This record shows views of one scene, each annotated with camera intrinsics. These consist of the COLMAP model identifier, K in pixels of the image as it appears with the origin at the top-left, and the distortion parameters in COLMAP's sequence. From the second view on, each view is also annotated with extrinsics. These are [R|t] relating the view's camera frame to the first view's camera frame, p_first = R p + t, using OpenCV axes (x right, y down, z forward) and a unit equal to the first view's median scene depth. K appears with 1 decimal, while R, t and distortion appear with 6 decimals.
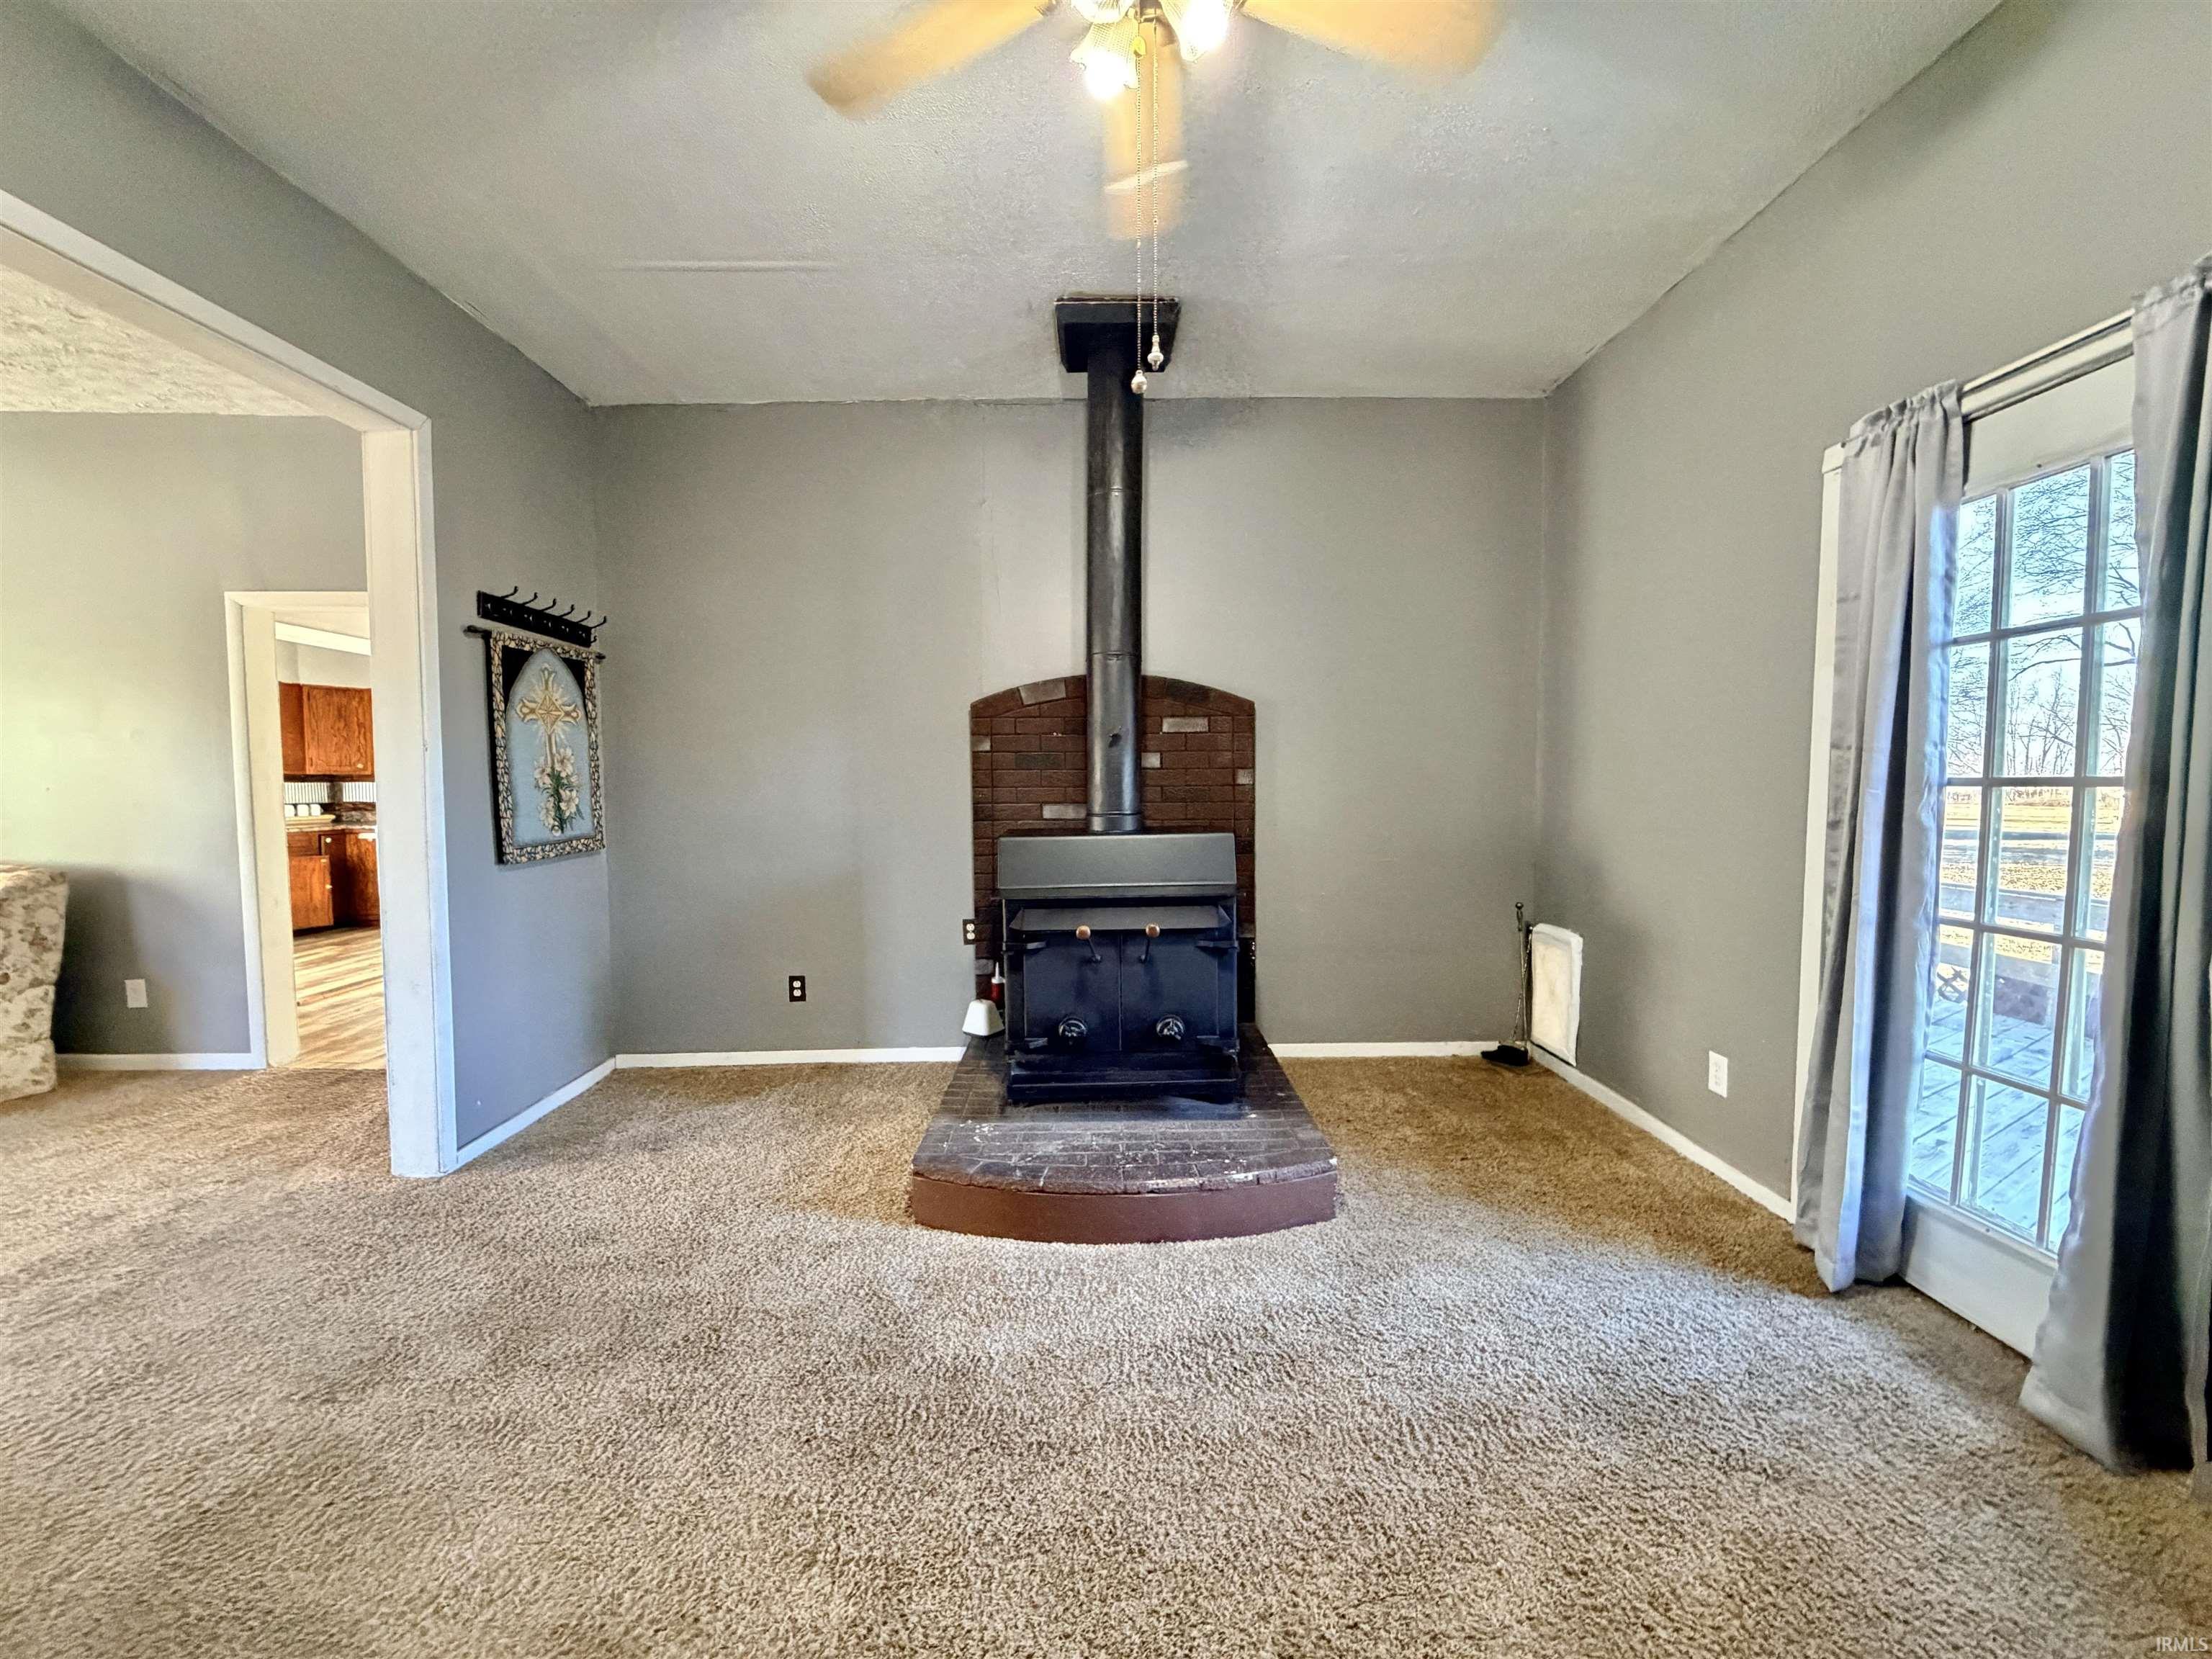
lens RADIAL K [[877.1, 0, 1103.1], [0, 877.1, 832.4], [0, 0, 1]] dist [-0.001442, -0.000081]
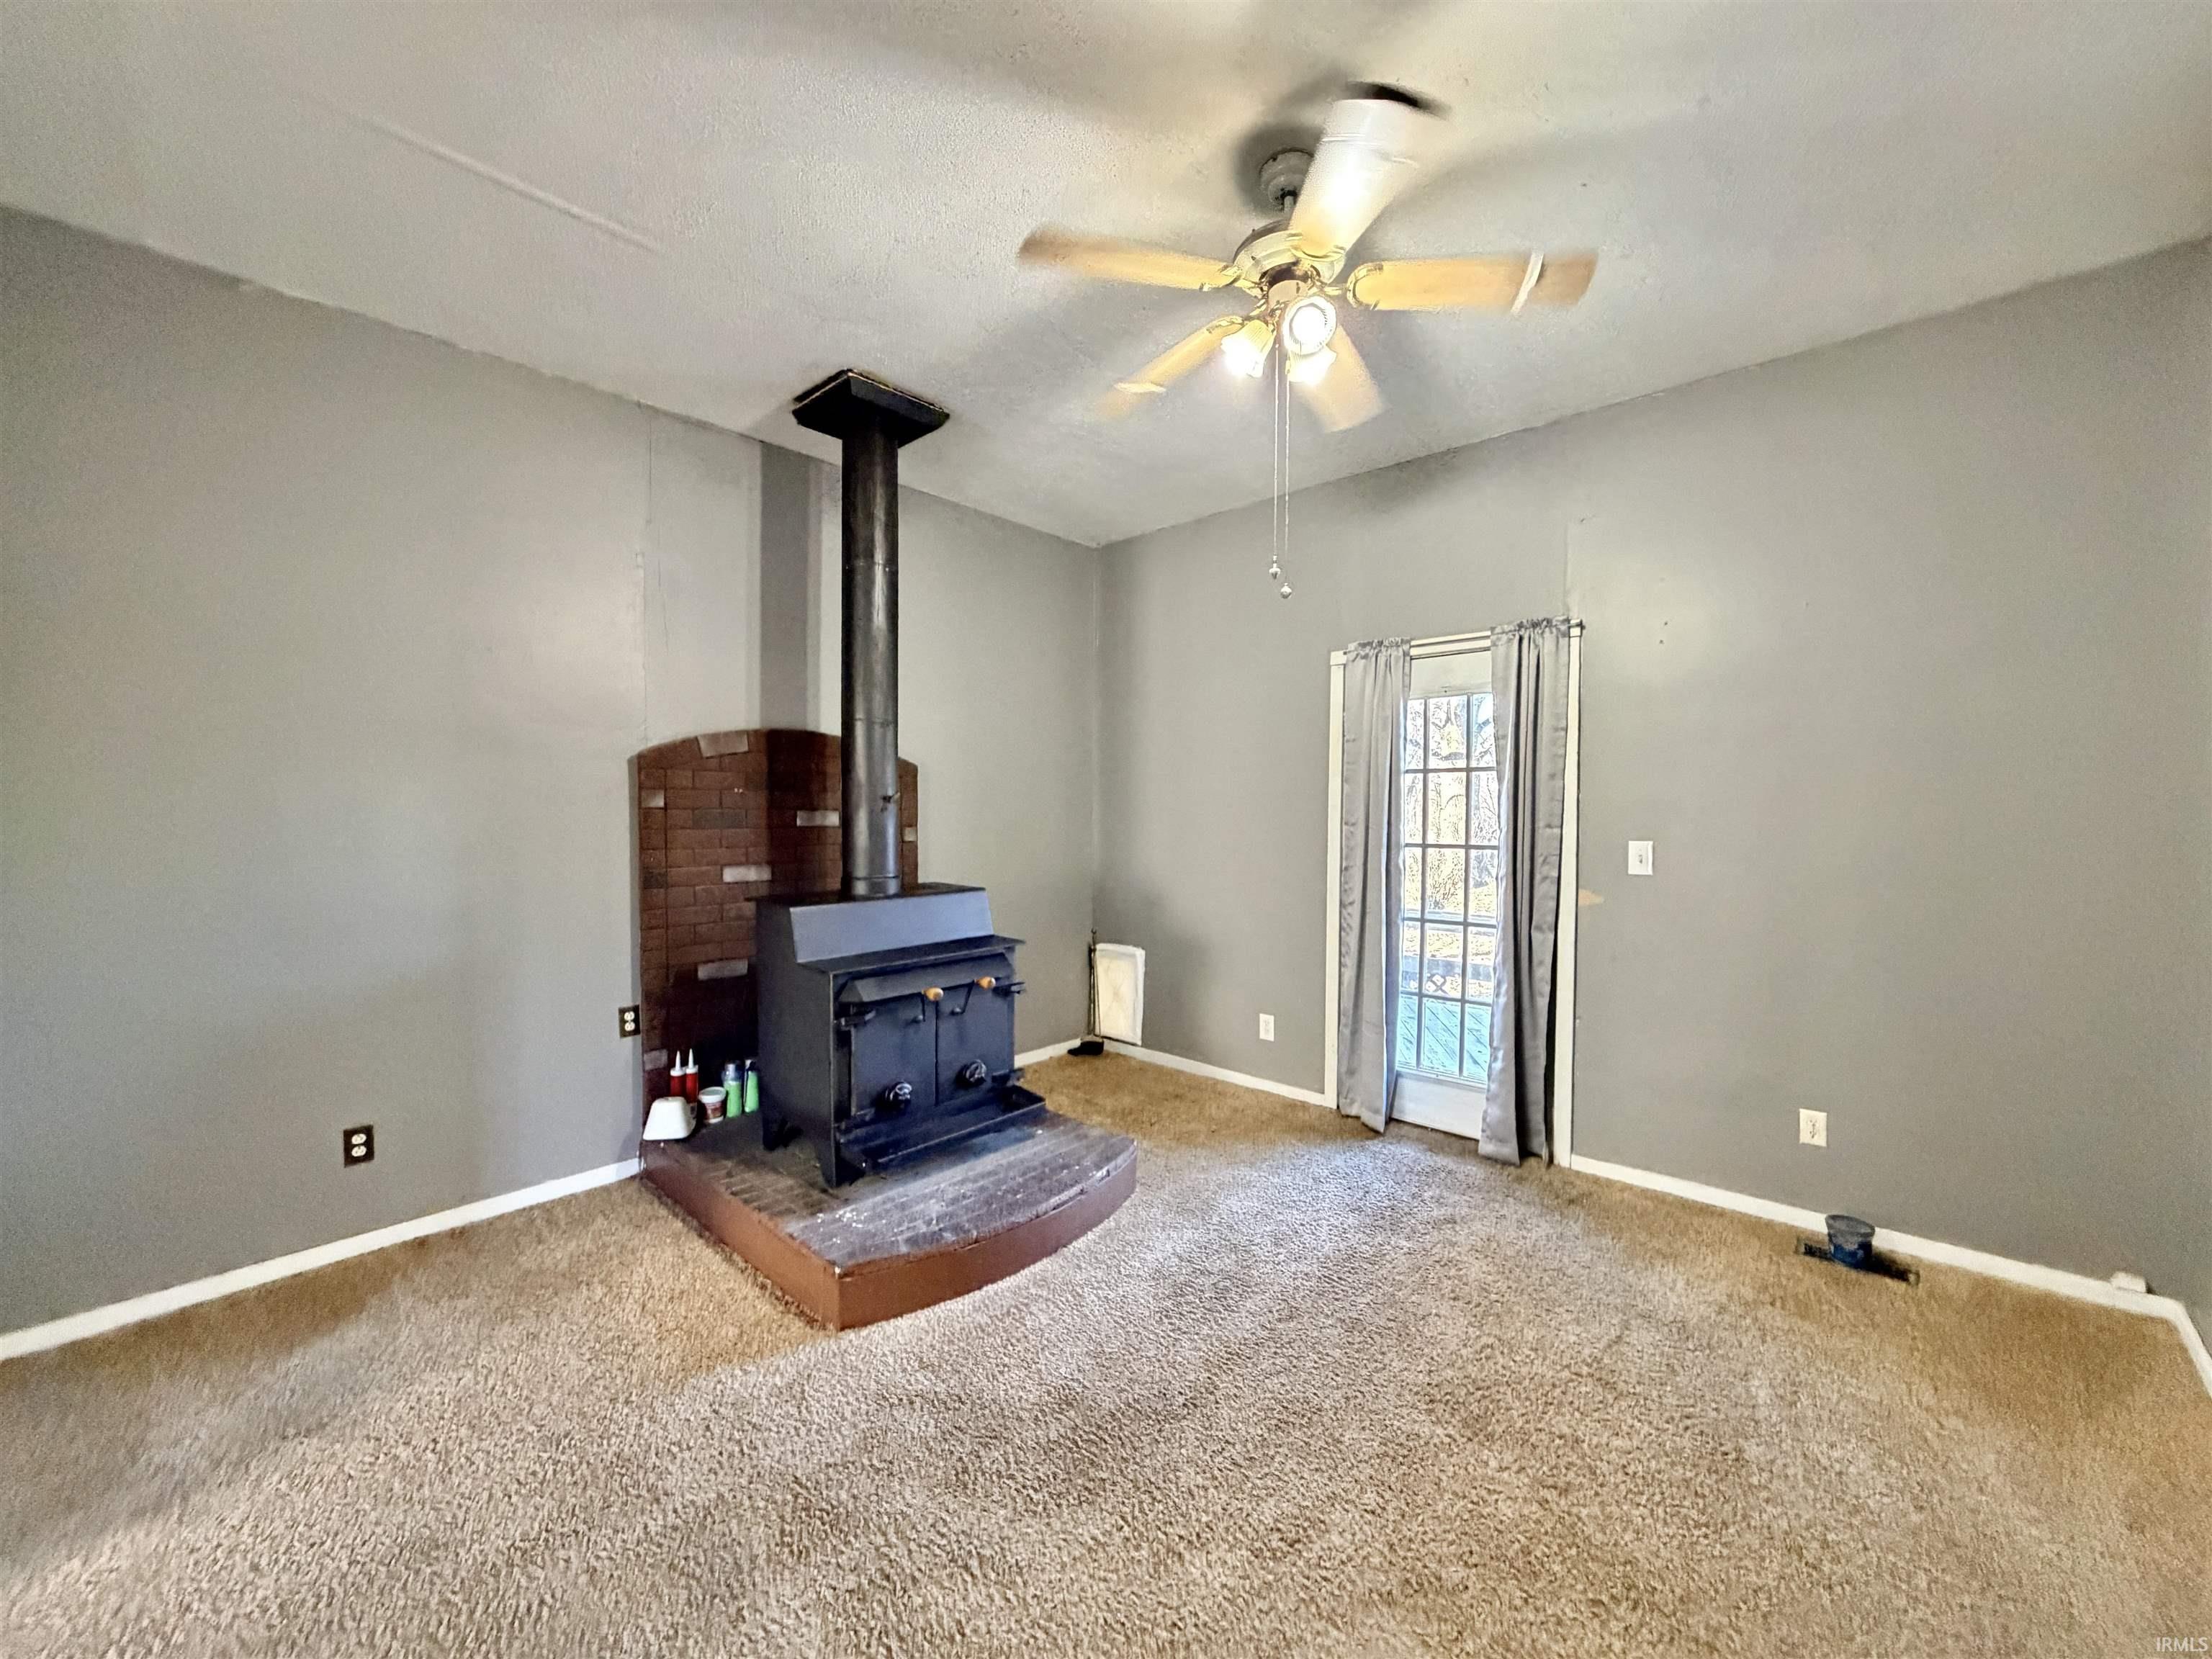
lens RADIAL K [[877.1, 0, 1103.1], [0, 877.1, 832.4], [0, 0, 1]] dist [-0.001442, -0.000081]
pose [[0.686908, -0.009333, 0.726685, -0.551457], [0.032822, 0.999296, -0.018190, -0.046167], [-0.726003, 0.036346, 0.686730, 0.108418]]
